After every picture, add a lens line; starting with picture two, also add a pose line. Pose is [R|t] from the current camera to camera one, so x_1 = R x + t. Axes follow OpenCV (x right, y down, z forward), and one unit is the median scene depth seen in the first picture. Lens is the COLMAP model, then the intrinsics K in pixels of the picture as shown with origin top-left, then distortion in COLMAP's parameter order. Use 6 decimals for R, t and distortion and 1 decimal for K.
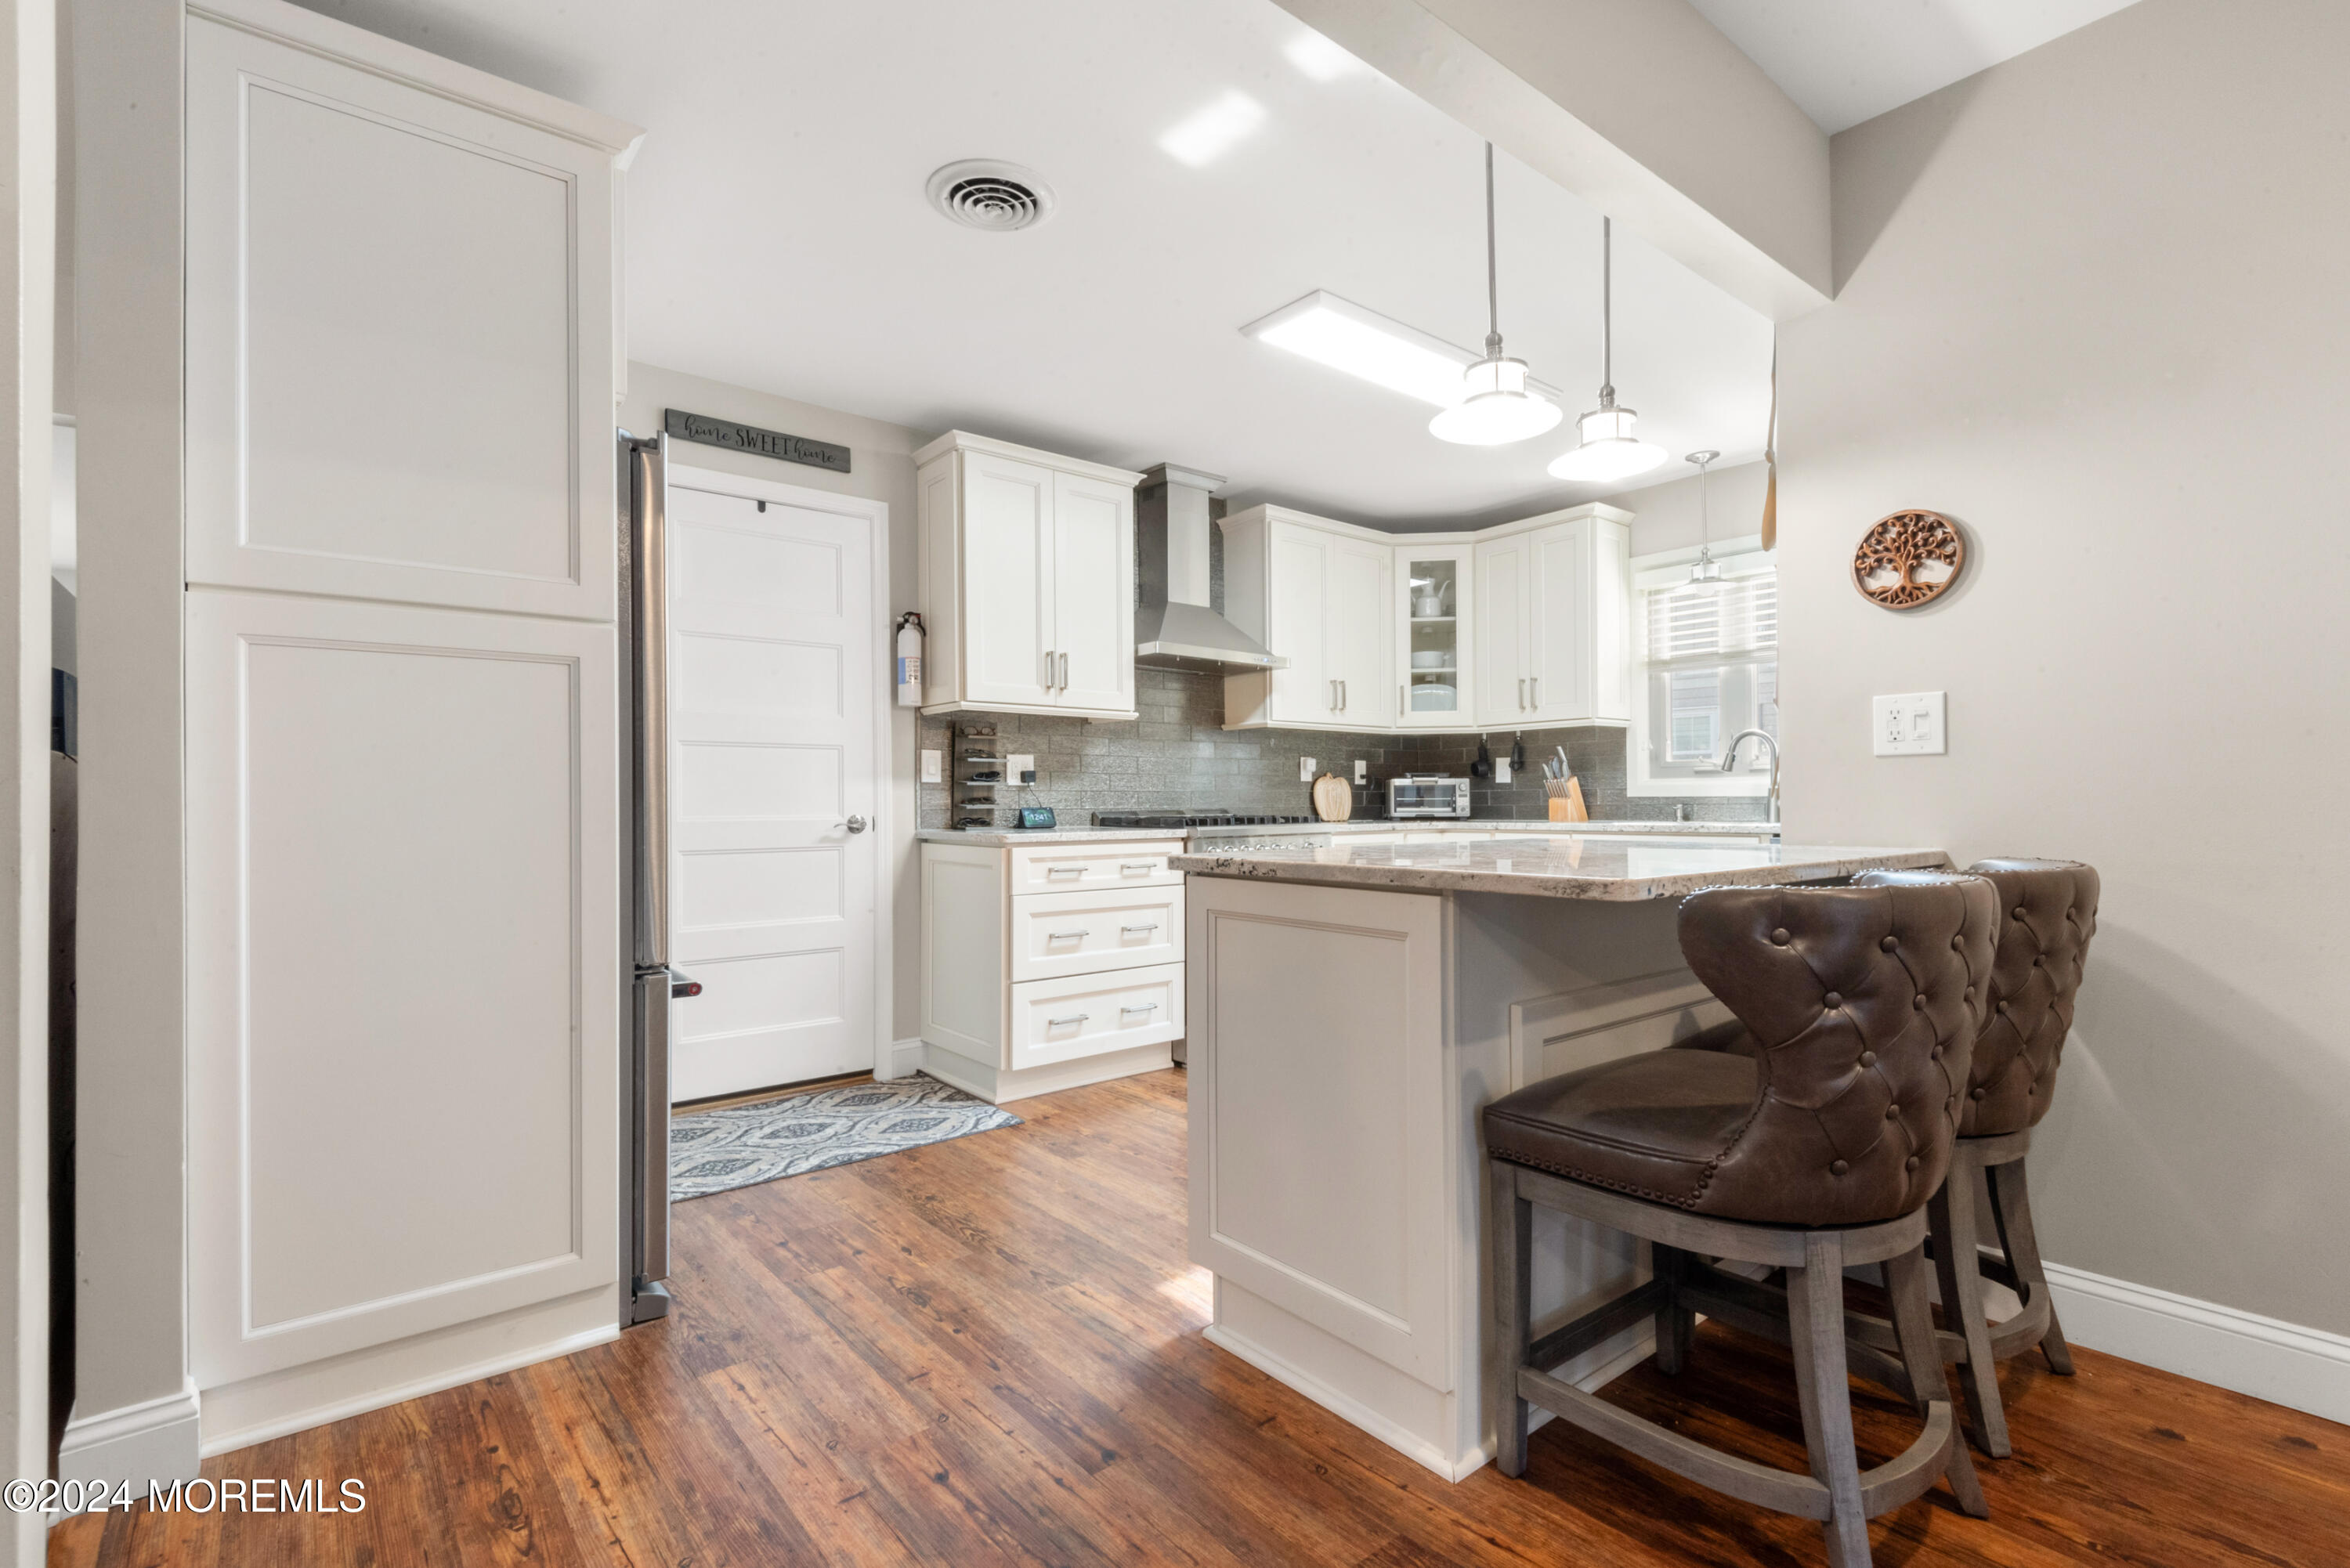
lens RADIAL K [[1068.7, 0, 1187.0], [0, 1068.7, 793.4], [0, 0, 1]] dist [0.037495, -0.029507]
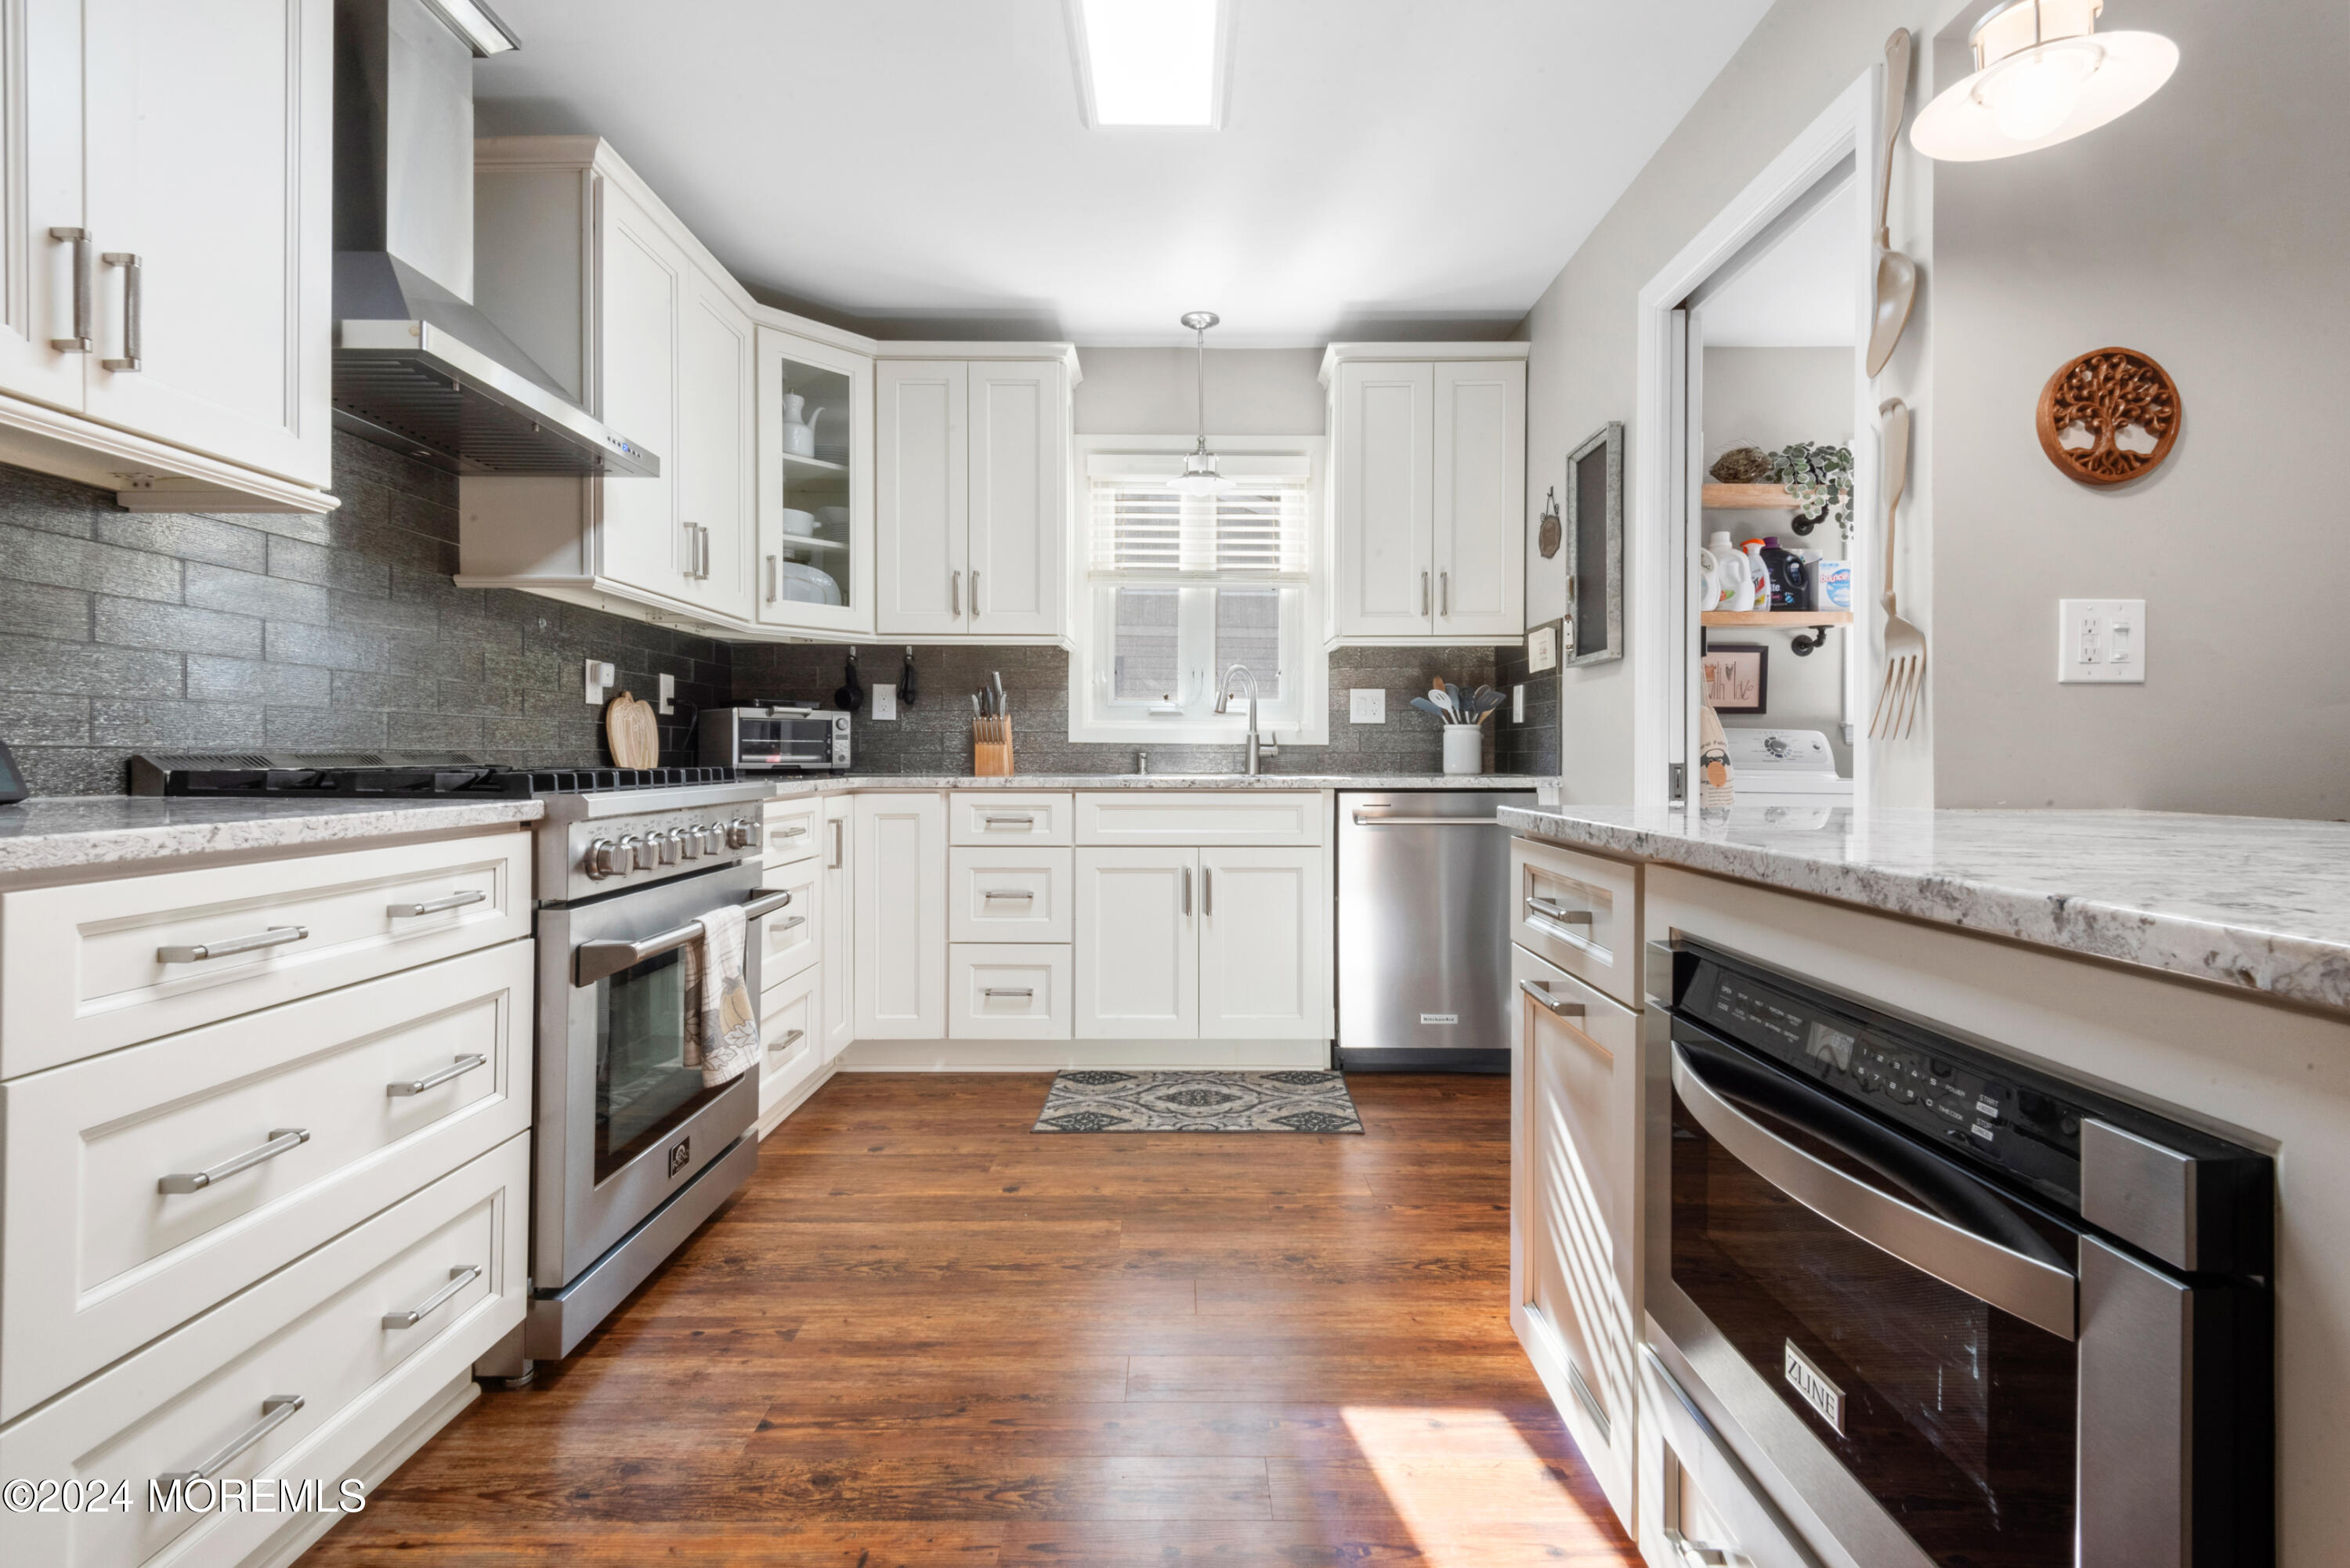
lens RADIAL K [[1069.3, 0, 1187.0], [0, 1069.3, 756.0], [0, 0, 1]] dist [0.034823, -0.021765]
pose [[0.634789, 0.008832, 0.772635, -0.161507], [-0.015941, 0.999872, 0.001667, 0.012461], [-0.772521, -0.013375, 0.634848, 0.550482]]
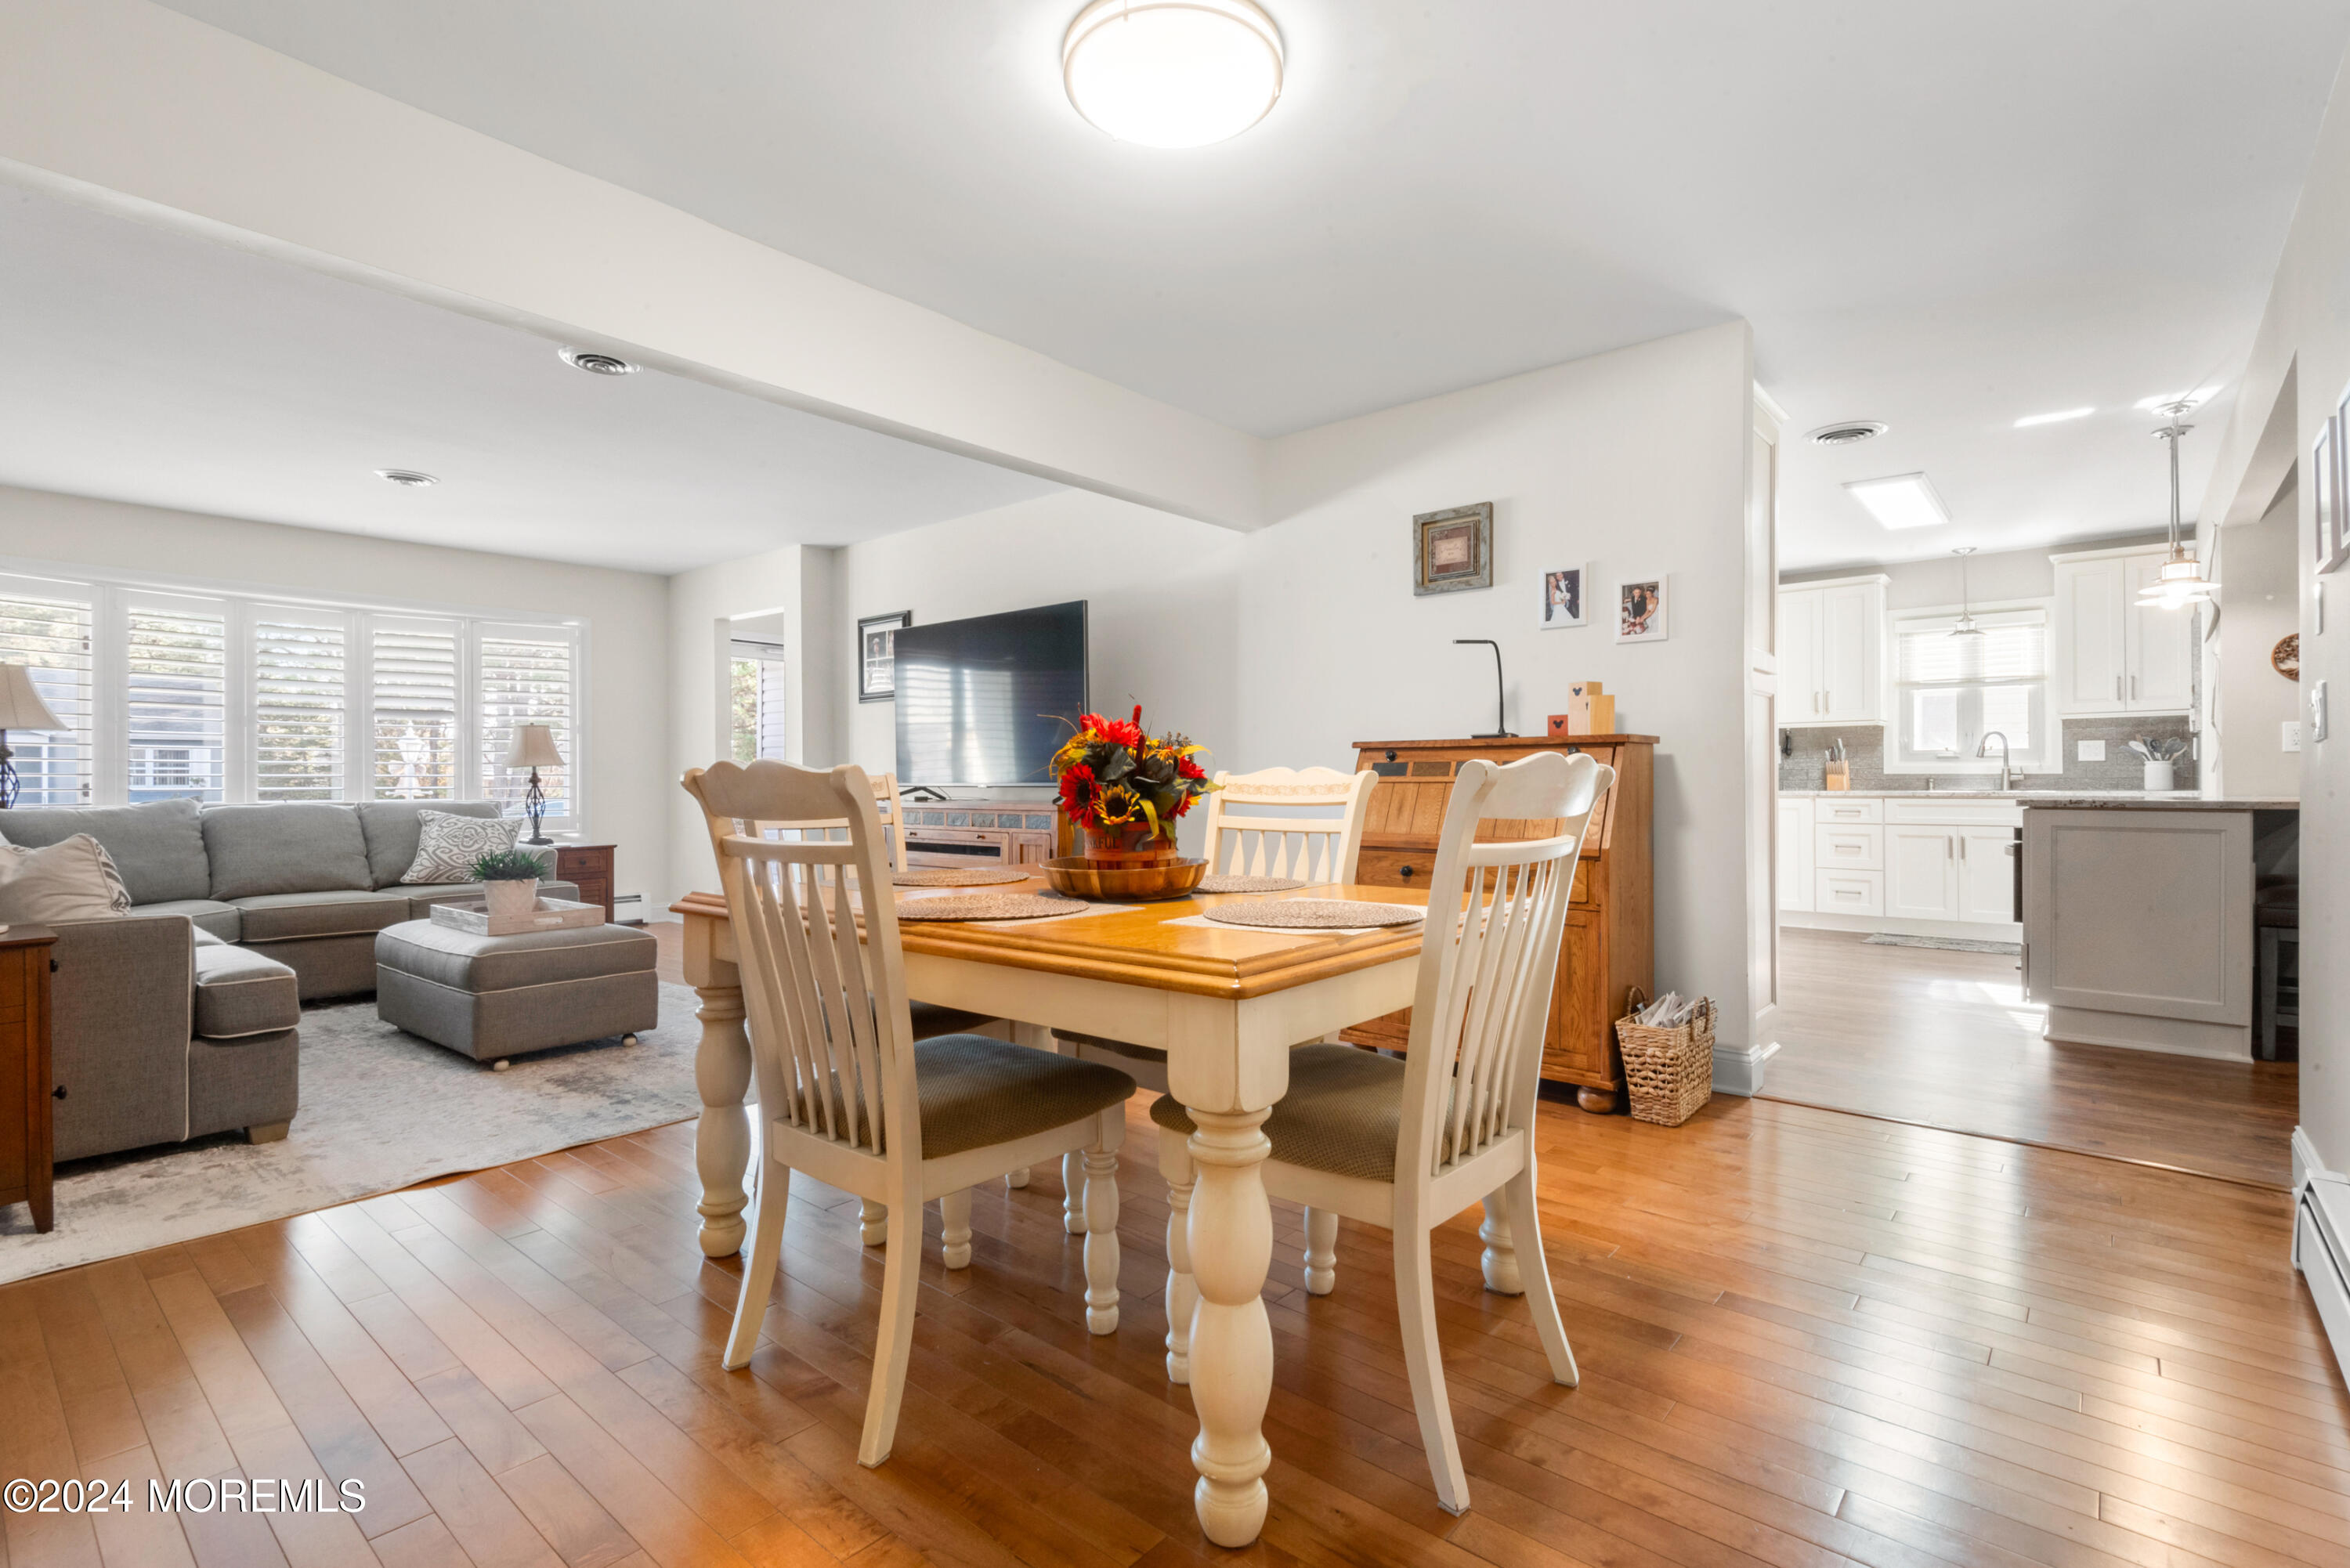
lens RADIAL K [[1088.8, 0, 1175.0], [0, 1088.8, 784.0], [0, 0, 1]] dist [0.022003, -0.011620]
pose [[0.985476, 0.003770, 0.169775, -0.977694], [-0.005470, 0.999939, 0.009546, 0.009682], [-0.169729, -0.010336, 0.985437, -0.375853]]
